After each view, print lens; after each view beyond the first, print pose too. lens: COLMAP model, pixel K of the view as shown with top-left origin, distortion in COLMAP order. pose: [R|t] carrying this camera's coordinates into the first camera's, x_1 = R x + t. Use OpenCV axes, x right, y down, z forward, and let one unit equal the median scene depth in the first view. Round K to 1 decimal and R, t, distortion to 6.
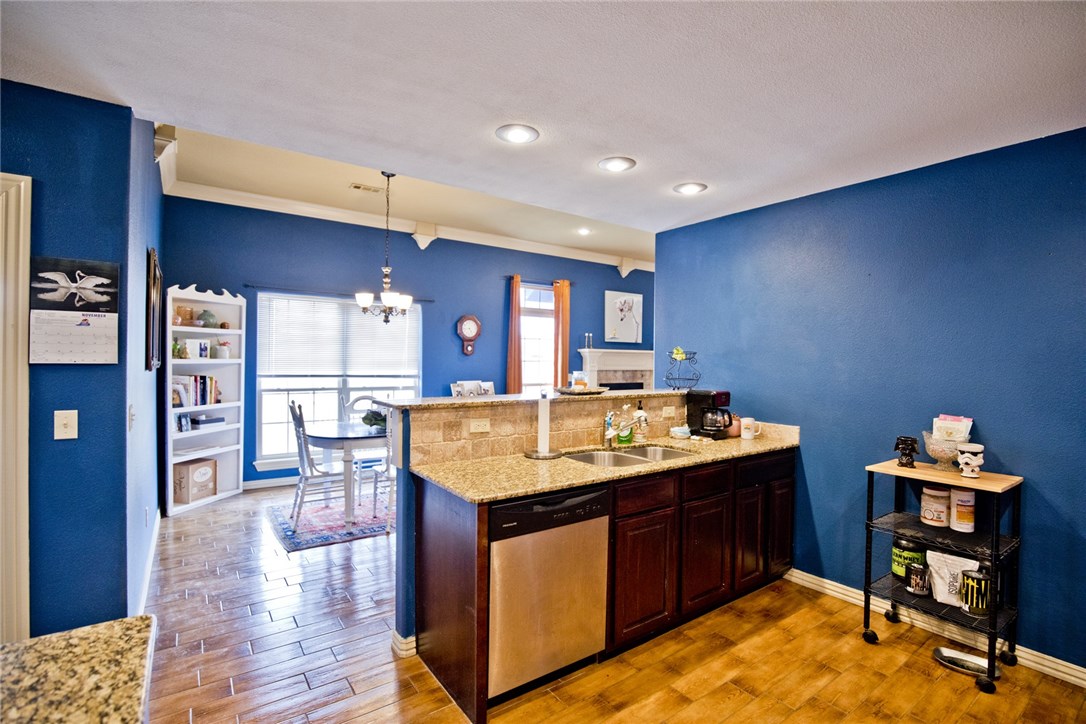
lens RADIAL K [[502.7, 0, 549.8], [0, 502.7, 360.1], [0, 0, 1]] dist [-0.034737, 0.005730]
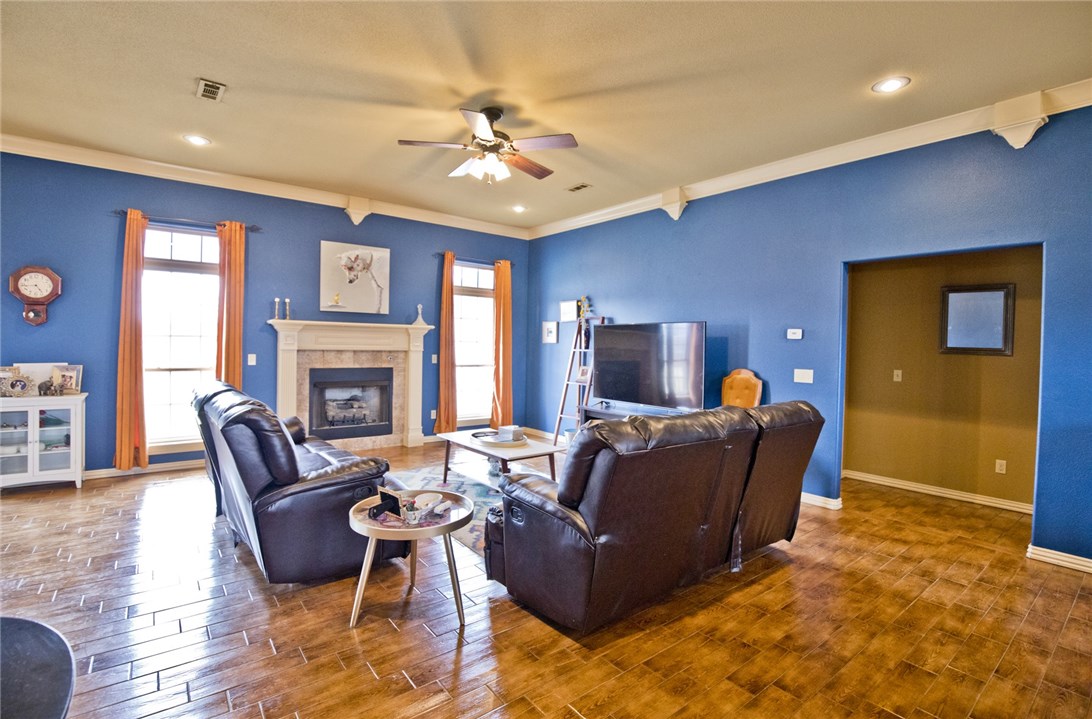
lens RADIAL K [[505.4, 0, 545.3], [0, 505.4, 348.8], [0, 0, 1]] dist [-0.034737, 0.005730]
pose [[0.999224, 0.007171, 0.038718, 0.660597], [-0.007535, 0.999929, 0.009248, 0.015007], [-0.038649, -0.009533, 0.999207, 0.418721]]
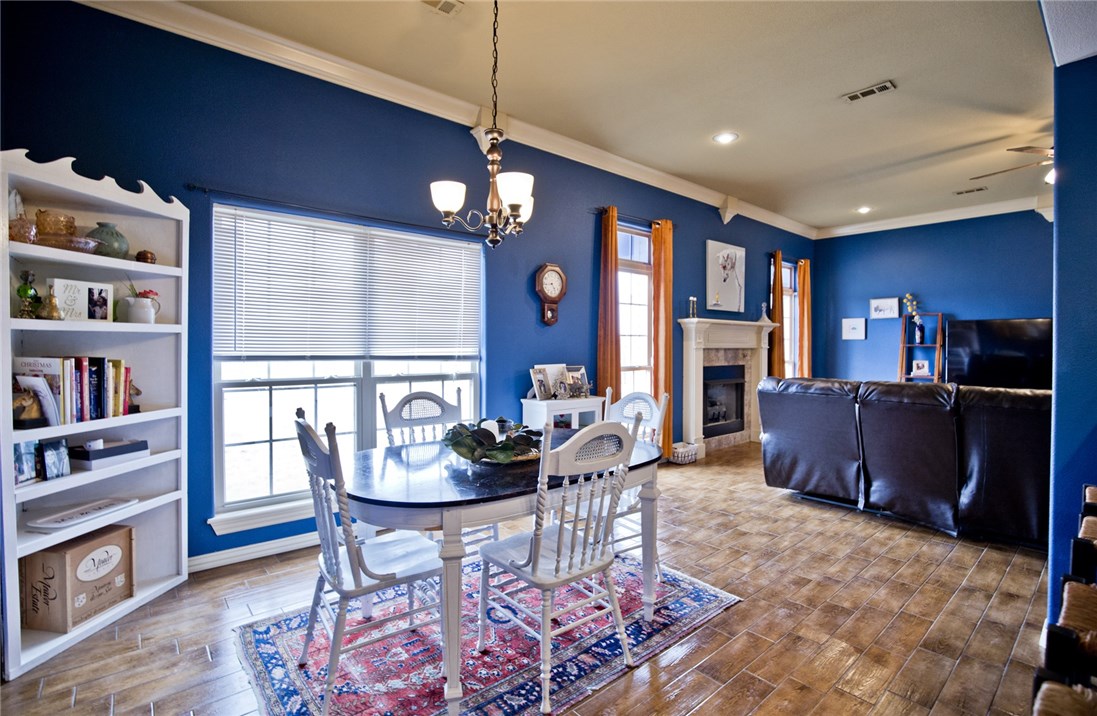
lens RADIAL K [[506.6, 0, 553.3], [0, 506.6, 348.6], [0, 0, 1]] dist [-0.033124, 0.004917]
pose [[0.996862, -0.007022, 0.078849, -0.278409], [0.006301, 0.999936, 0.009394, 0.019861], [-0.078910, -0.008867, 0.996842, 0.456101]]
